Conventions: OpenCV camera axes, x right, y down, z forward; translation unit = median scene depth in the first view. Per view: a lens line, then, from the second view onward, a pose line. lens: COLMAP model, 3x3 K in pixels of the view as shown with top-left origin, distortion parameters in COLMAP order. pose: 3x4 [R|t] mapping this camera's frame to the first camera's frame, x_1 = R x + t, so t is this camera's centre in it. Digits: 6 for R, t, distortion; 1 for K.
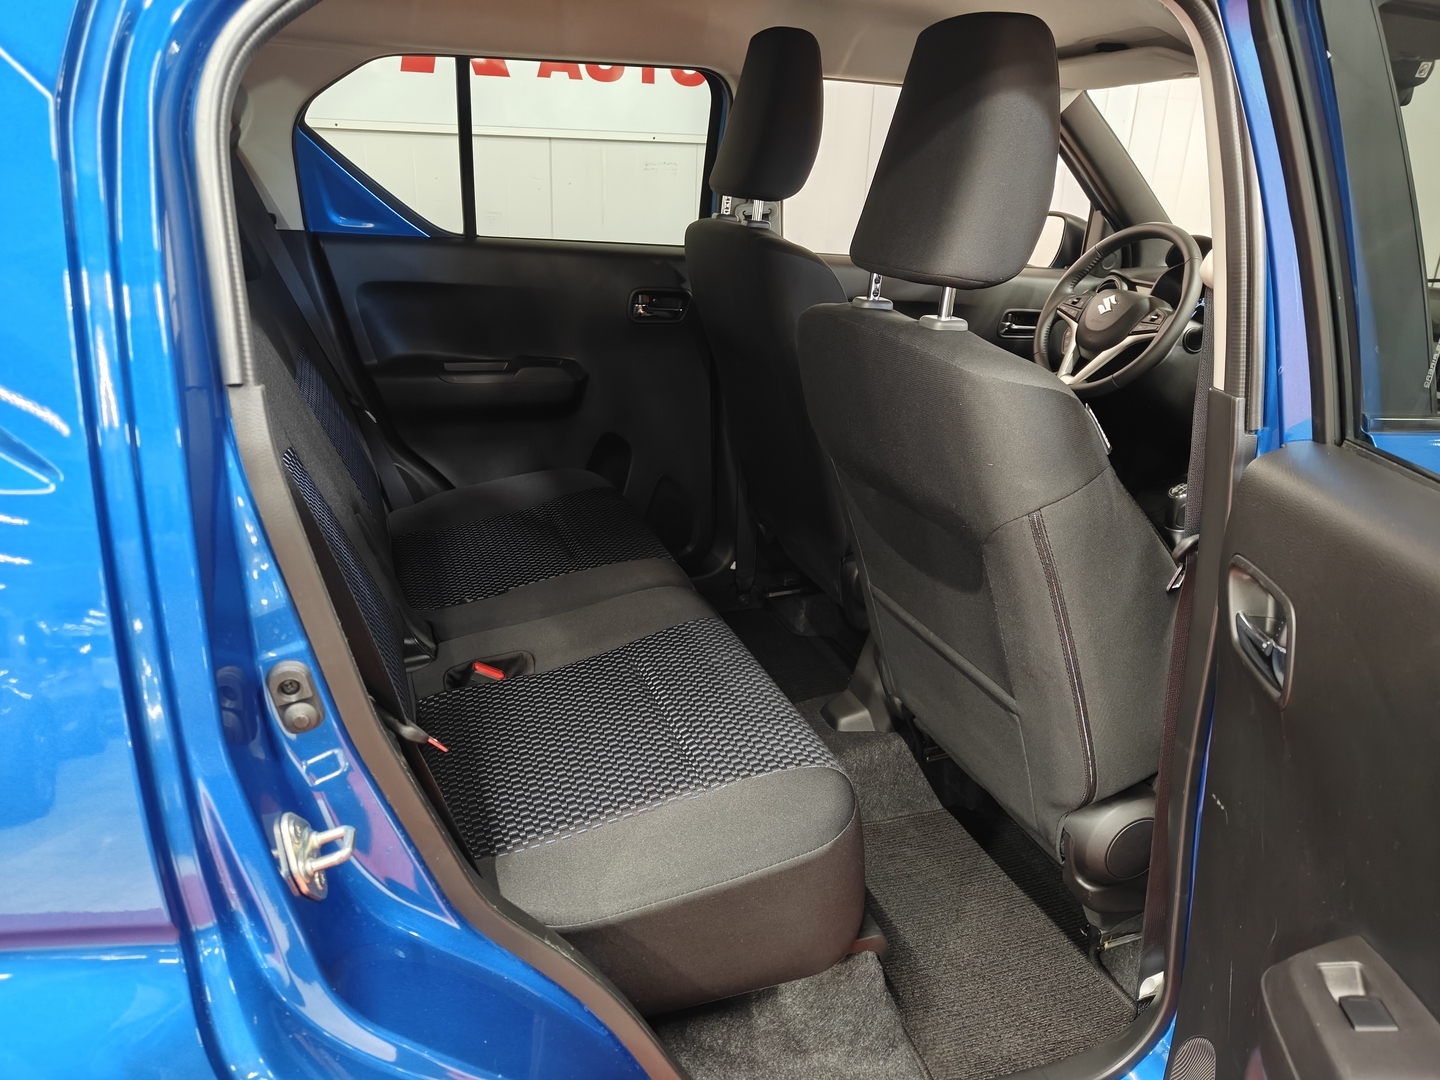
lens RADIAL K [[1031.5, 0, 724.0], [0, 1031.5, 543.0], [0, 0, 1]] dist [0.030700, -0.006226]
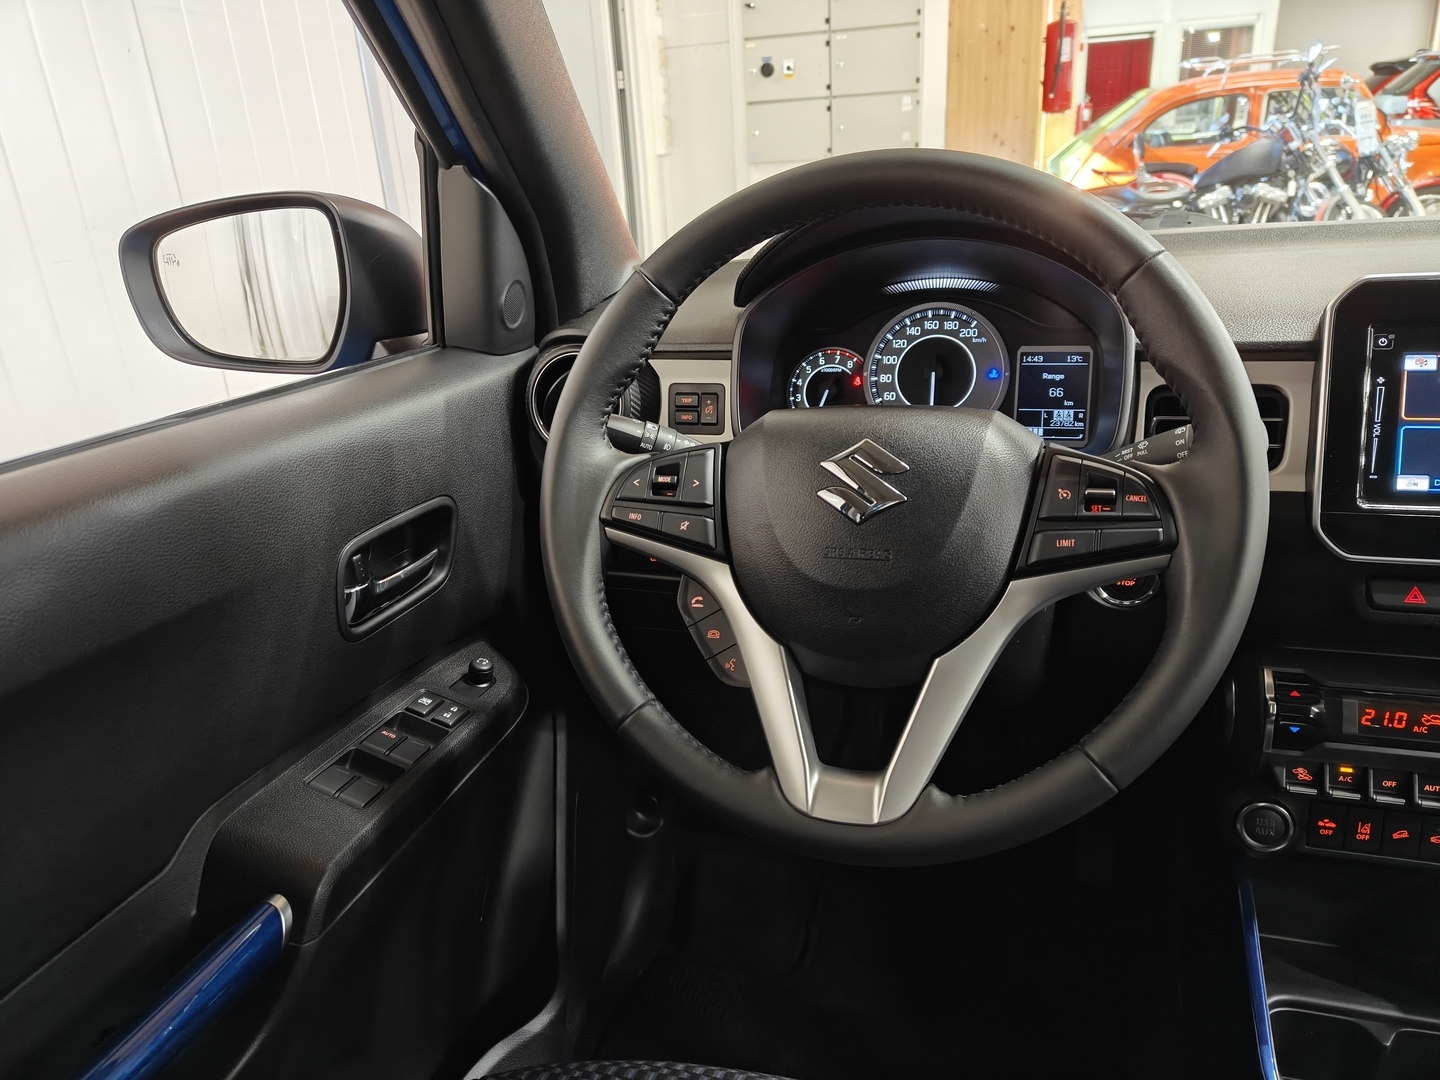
lens RADIAL K [[1008.9, 0, 719.8], [0, 1008.9, 544.3], [0, 0, 1]] dist [0.015047, -0.028795]
pose [[0.606997, -0.382316, 0.696699, 0.164423], [0.374564, 0.910827, 0.173482, -0.266606], [-0.700897, 0.155655, 0.696071, 0.835371]]
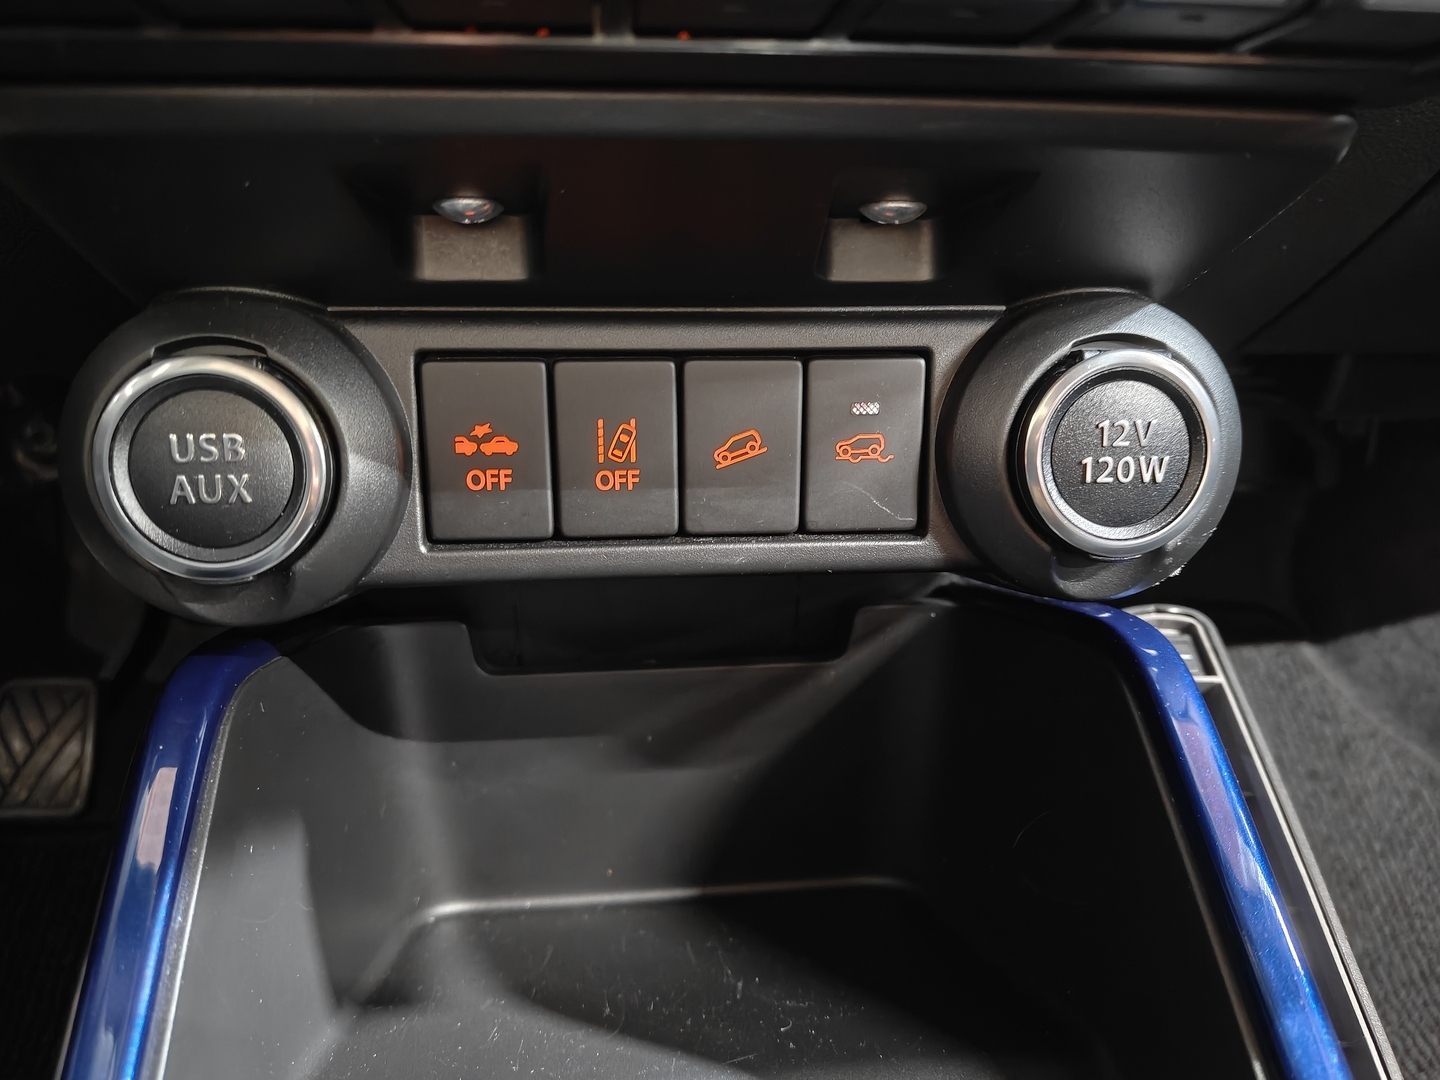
lens RADIAL K [[1019.5, 0, 726.2], [0, 1019.5, 539.3], [0, 0, 1]] dist [0.017721, -0.004087]
pose [[0.239100, -0.411643, 0.879421, 0.422226], [0.346033, 0.882351, 0.318934, -0.052674], [-0.907244, 0.228051, 0.353412, 0.898043]]
